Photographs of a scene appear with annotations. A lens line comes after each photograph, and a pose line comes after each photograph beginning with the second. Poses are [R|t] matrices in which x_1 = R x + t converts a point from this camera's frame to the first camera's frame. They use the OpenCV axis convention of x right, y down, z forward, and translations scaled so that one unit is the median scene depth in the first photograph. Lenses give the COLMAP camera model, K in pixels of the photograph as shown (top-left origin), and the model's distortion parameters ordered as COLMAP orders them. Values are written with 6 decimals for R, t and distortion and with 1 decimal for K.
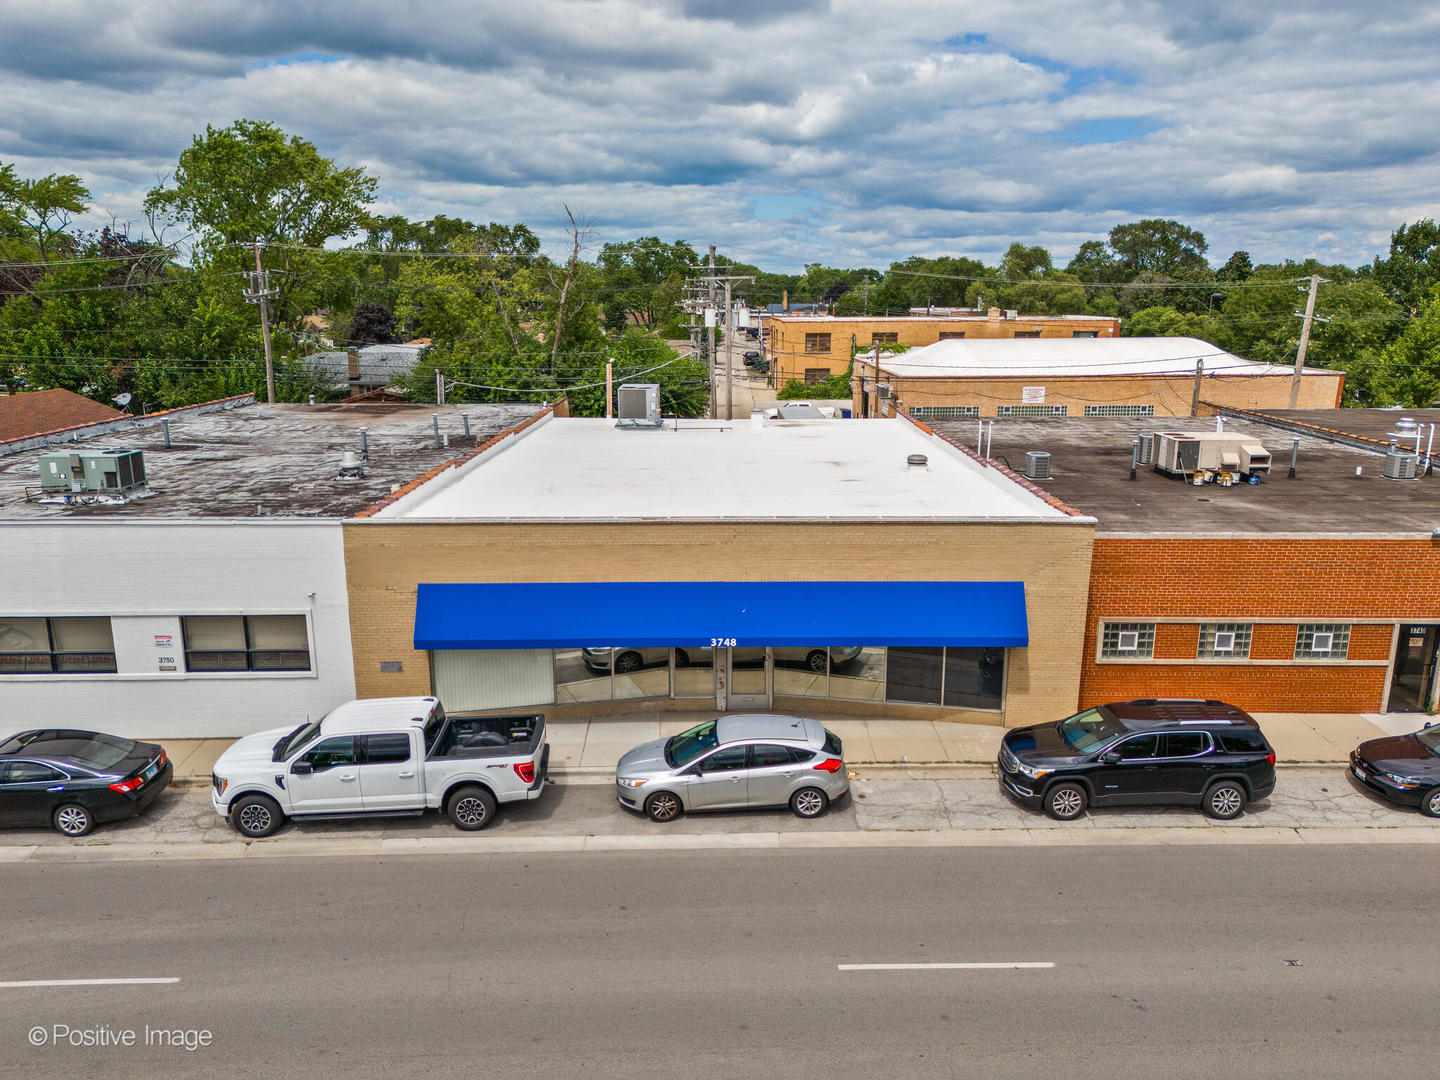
lens RADIAL K [[1068.4, 0, 723.5], [0, 1068.4, 534.6], [0, 0, 1]] dist [0.066194, -0.067838]
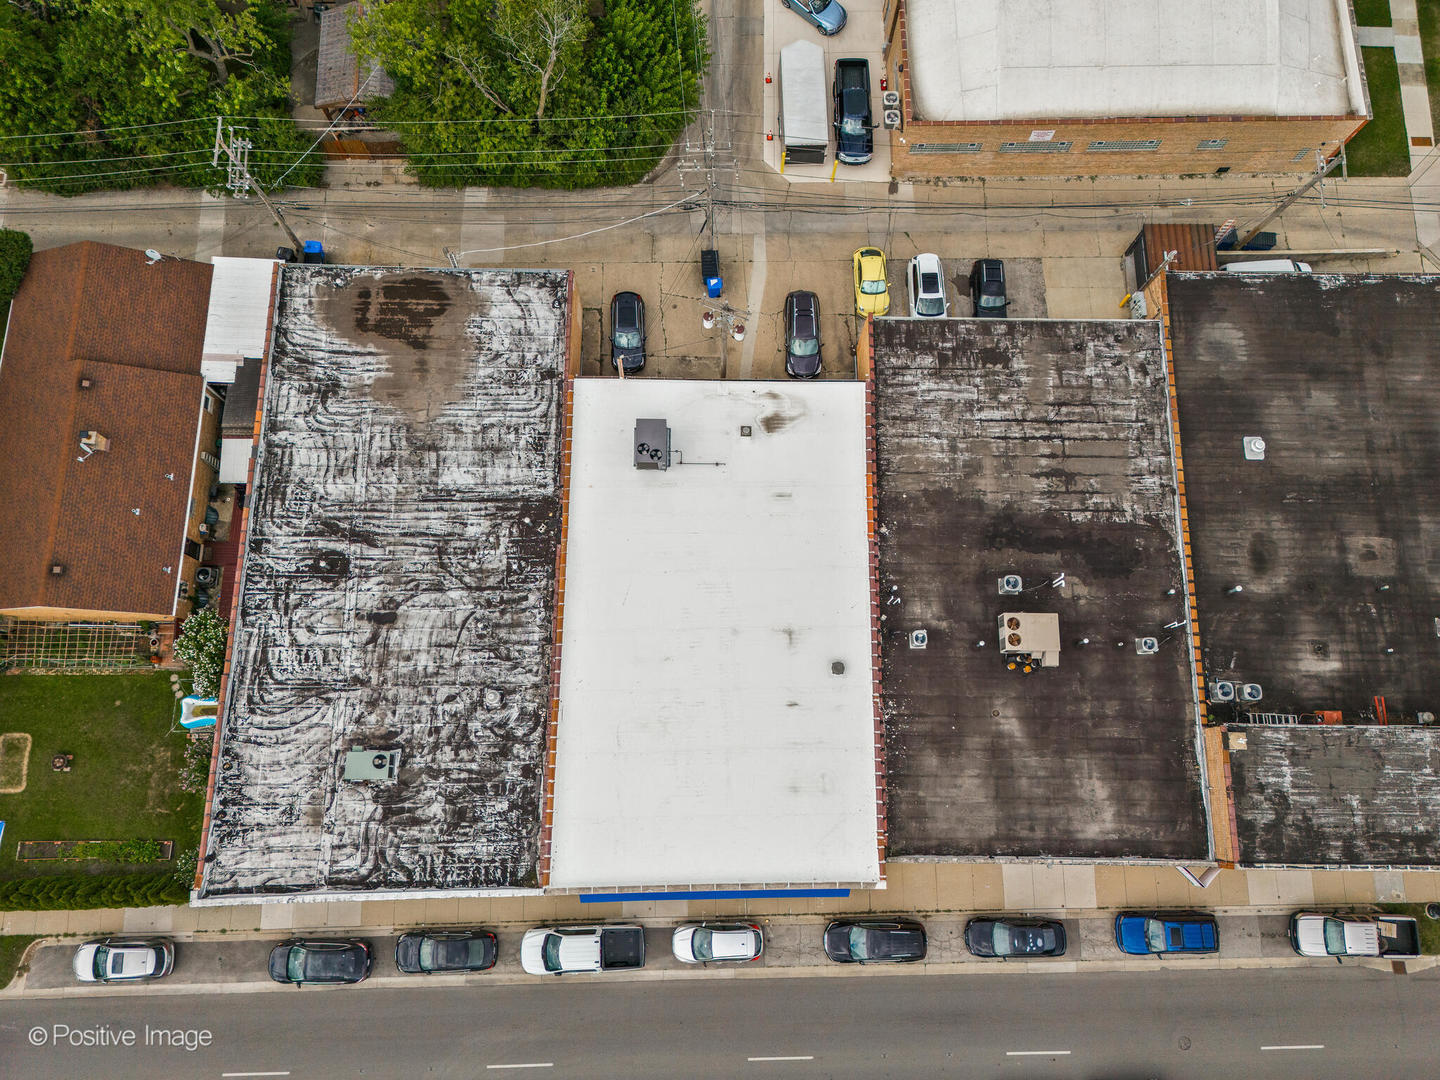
lens RADIAL K [[1068.4, 0, 724.2], [0, 1068.4, 546.6], [0, 0, 1]] dist [0.066194, -0.067838]
pose [[0.999833, 0.008874, 0.015968, -0.024475], [-0.018246, 0.442219, 0.896722, -2.290125], [0.000896, -0.896863, 0.442307, 0.656394]]
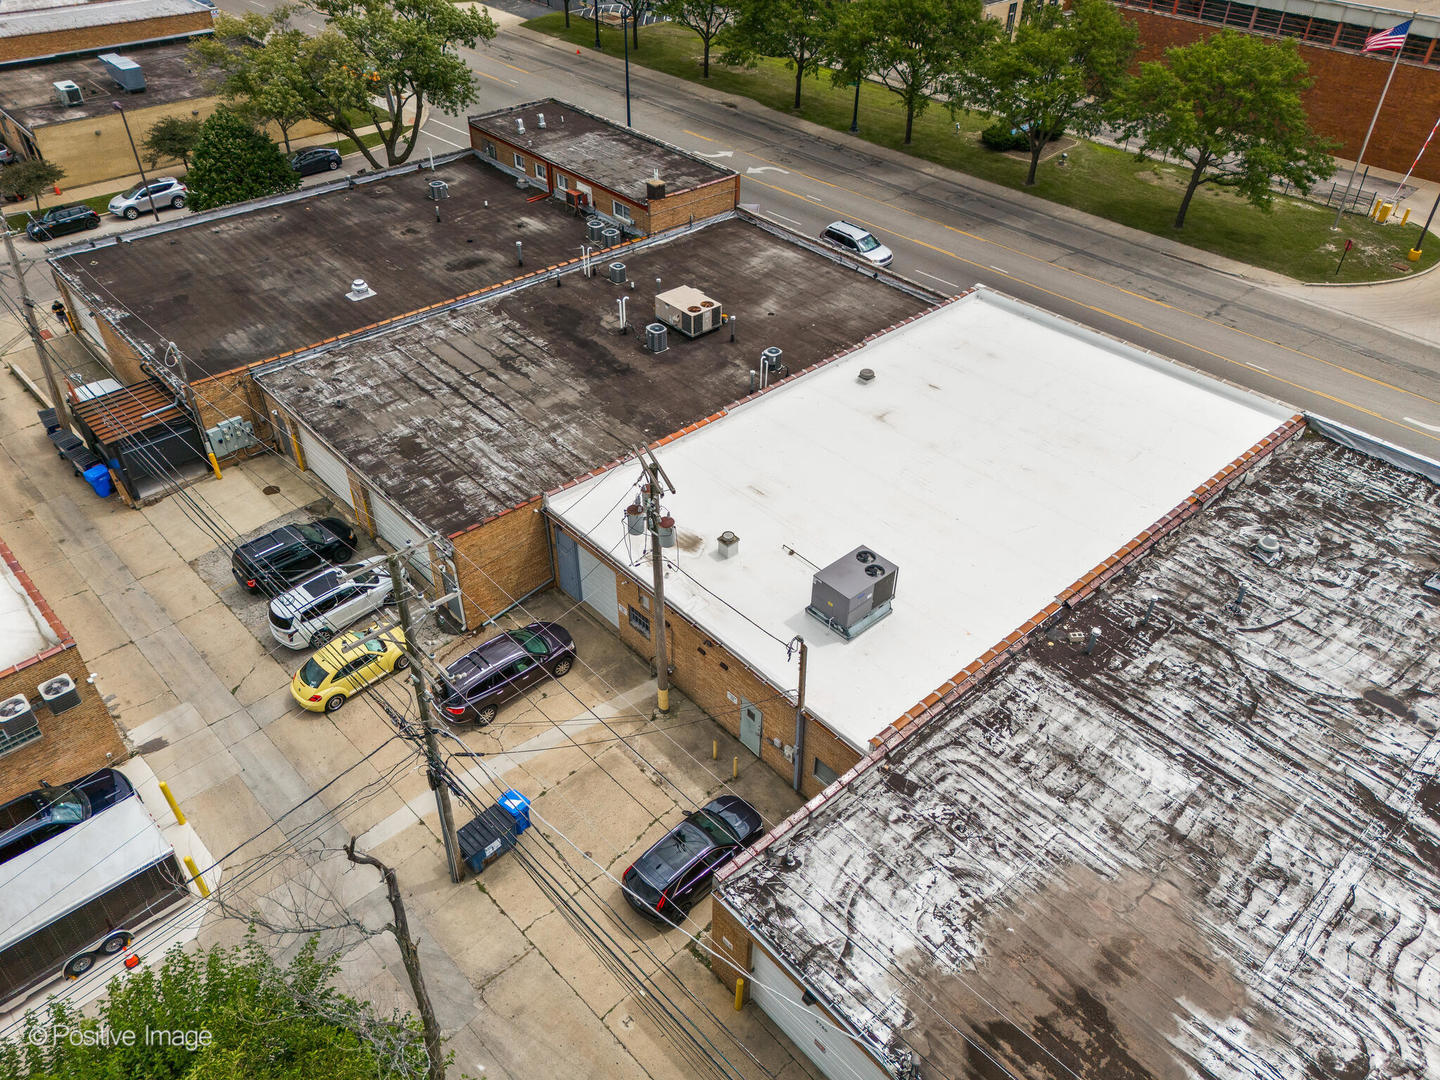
lens RADIAL K [[1068.4, 0, 727.1], [0, 1068.4, 539.9], [0, 0, 1]] dist [0.066194, -0.067838]
pose [[-0.677495, -0.470348, 0.565486, -0.842194], [0.140374, 0.672003, 0.727123, -1.389764], [-0.722008, 0.572001, -0.389254, 2.594841]]
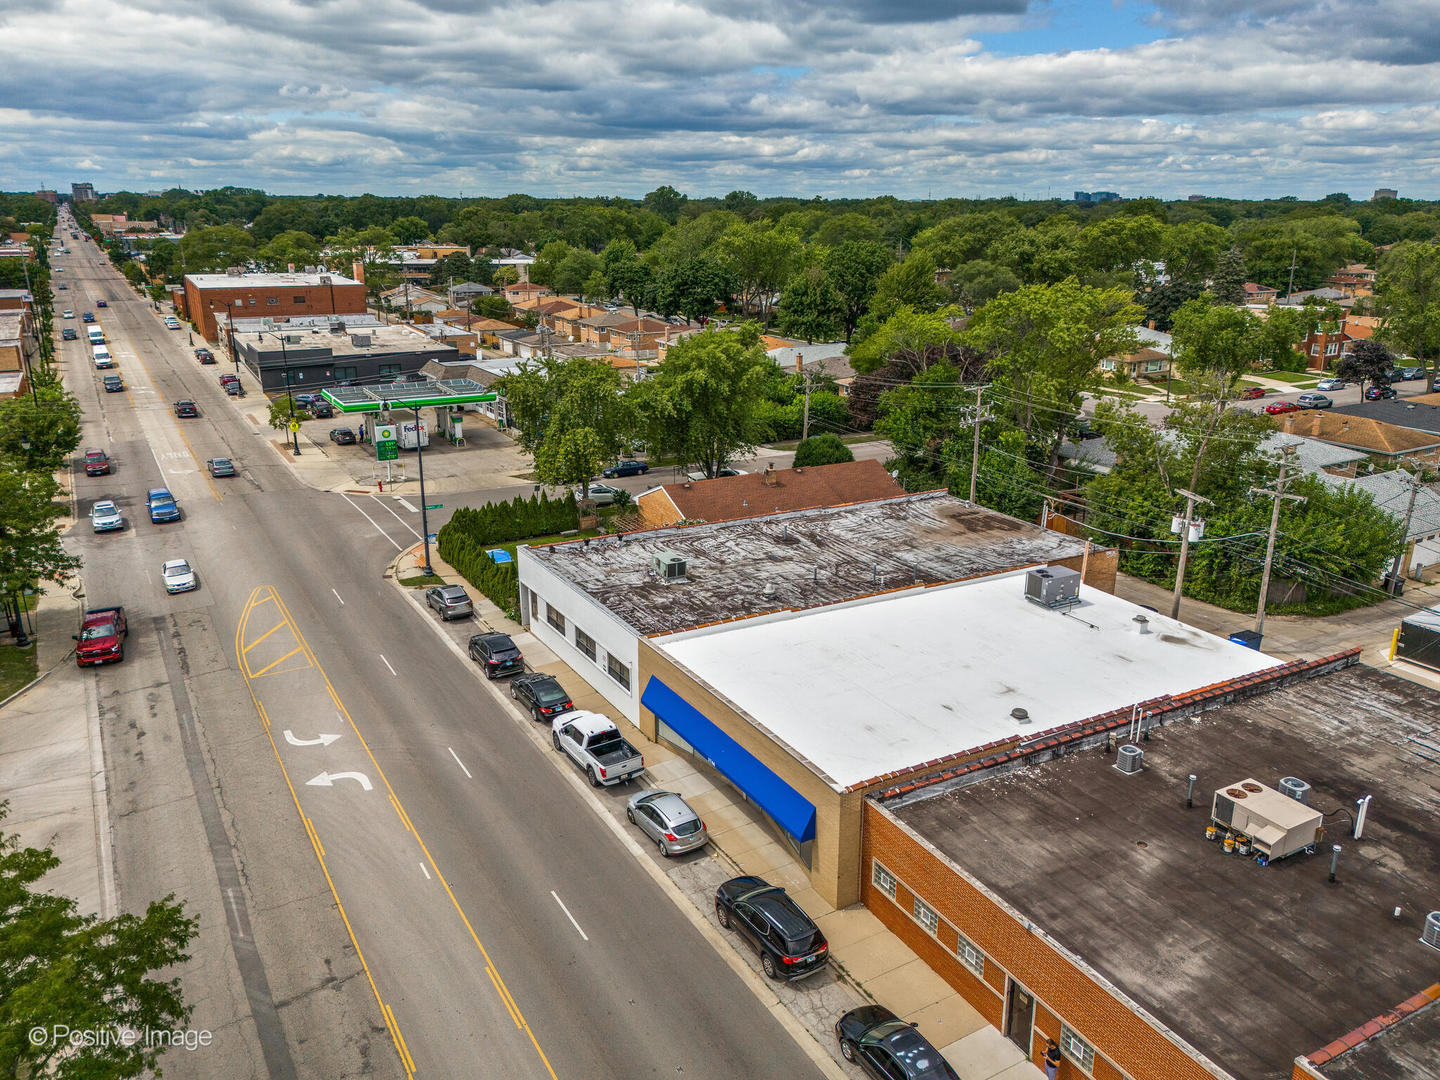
lens RADIAL K [[1068.4, 0, 714.8], [0, 1068.4, 528.1], [0, 0, 1]] dist [0.066194, -0.067838]
pose [[0.481244, 0.252133, -0.839544, 1.523916], [-0.194196, 0.964609, 0.178375, -0.653863], [0.854805, 0.077194, 0.513175, -0.024779]]
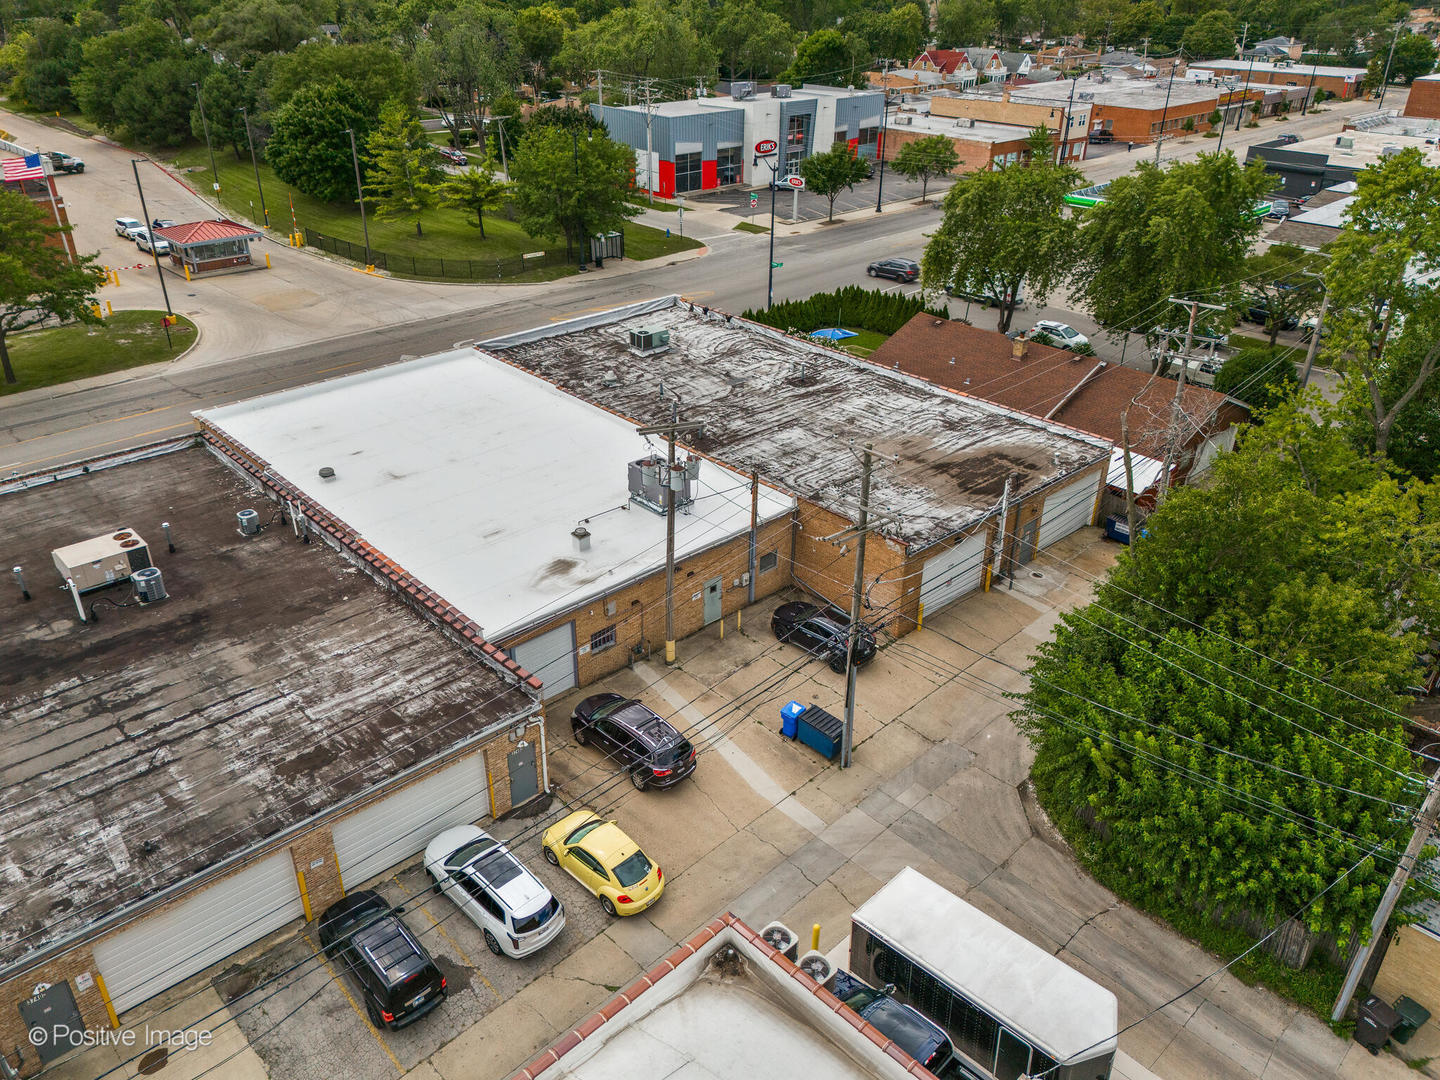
lens RADIAL K [[1068.4, 0, 727.1], [0, 1068.4, 541.0], [0, 0, 1]] dist [0.066194, -0.067838]
pose [[-0.724987, 0.316078, -0.611955, 1.016268], [-0.165150, 0.782792, 0.599969, -1.371694], [0.668670, 0.536034, -0.515313, 3.102221]]
